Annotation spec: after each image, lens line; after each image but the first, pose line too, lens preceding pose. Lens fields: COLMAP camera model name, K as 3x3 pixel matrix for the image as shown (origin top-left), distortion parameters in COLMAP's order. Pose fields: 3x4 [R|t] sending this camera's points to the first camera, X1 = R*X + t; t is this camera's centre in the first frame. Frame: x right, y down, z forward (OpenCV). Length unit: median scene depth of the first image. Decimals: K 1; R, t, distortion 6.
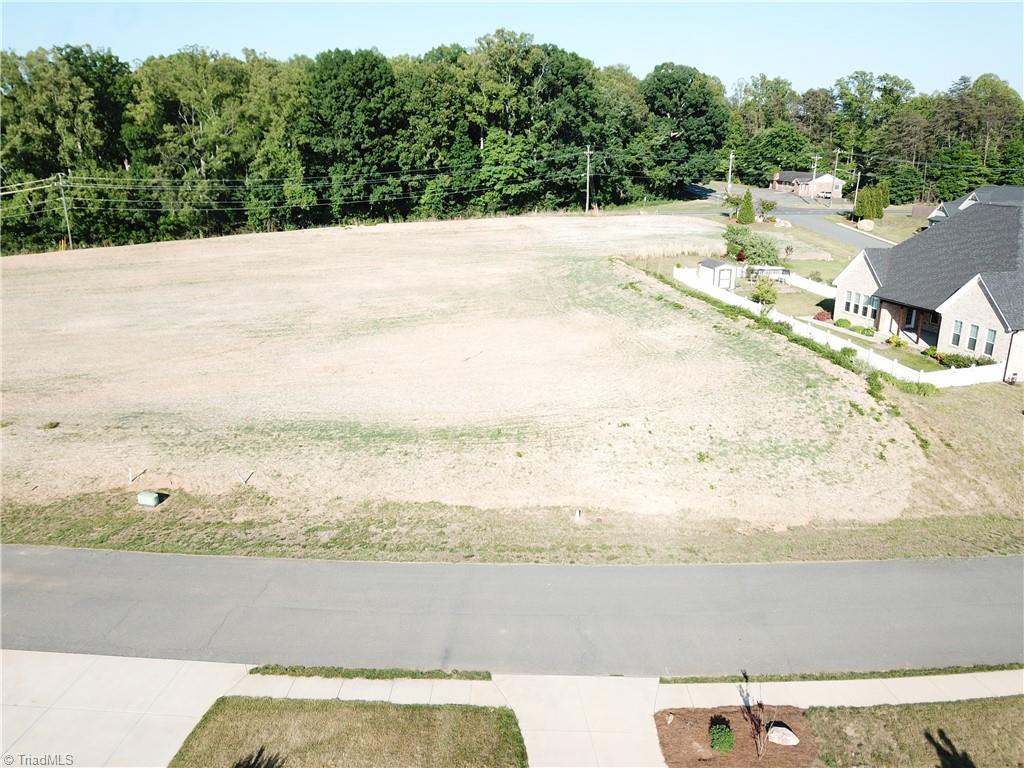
lens RADIAL K [[783.4, 0, 509.6], [0, 783.4, 382.9], [0, 0, 1]] dist [0.014292, -0.007145]
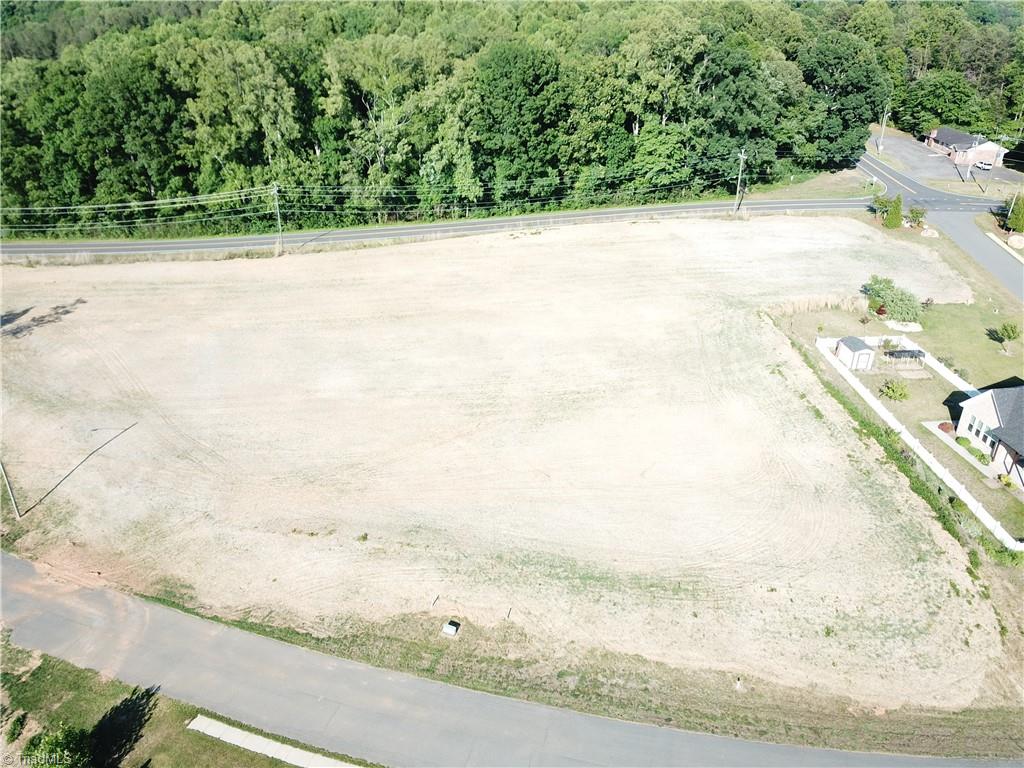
lens RADIAL K [[783.4, 0, 508.7], [0, 783.4, 382.8], [0, 0, 1]] dist [0.014292, -0.007145]
pose [[0.989142, 0.076956, -0.125206, -0.056611], [-0.054130, 0.982822, 0.176440, -0.178248], [0.136633, -0.167747, 0.976316, -0.117961]]
